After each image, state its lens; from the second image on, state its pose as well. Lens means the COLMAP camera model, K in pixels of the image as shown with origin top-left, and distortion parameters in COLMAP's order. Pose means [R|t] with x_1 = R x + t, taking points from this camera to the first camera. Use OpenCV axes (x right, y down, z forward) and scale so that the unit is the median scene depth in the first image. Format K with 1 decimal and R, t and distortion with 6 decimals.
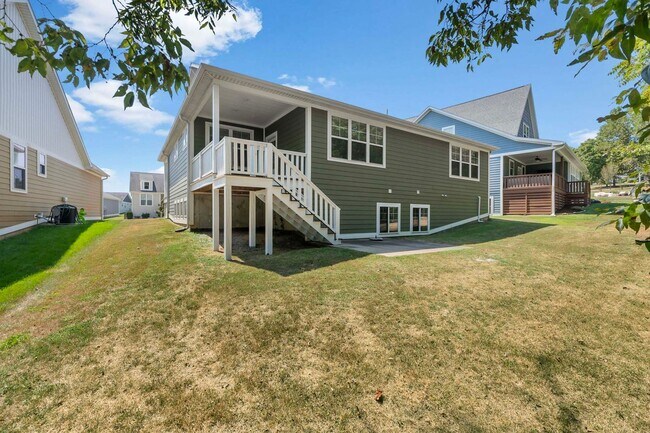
lens RADIAL K [[325.1, 0, 326.0], [0, 325.1, 215.0], [0, 0, 1]] dist [-0.000696, -0.000068]
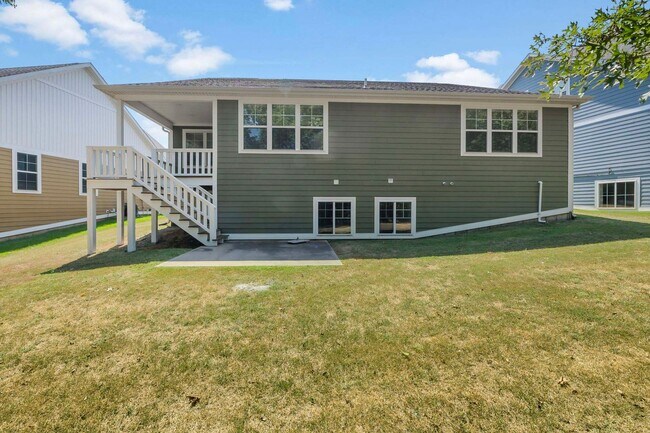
lens RADIAL K [[274.6, 0, 314.1], [0, 274.6, 211.0], [0, 0, 1]] dist [-0.004216, -0.000239]
pose [[0.826314, -0.013136, -0.563057, 0.517884], [0.008880, 0.999908, -0.010295, 0.003592], [0.563140, 0.003507, 0.826354, 0.404439]]
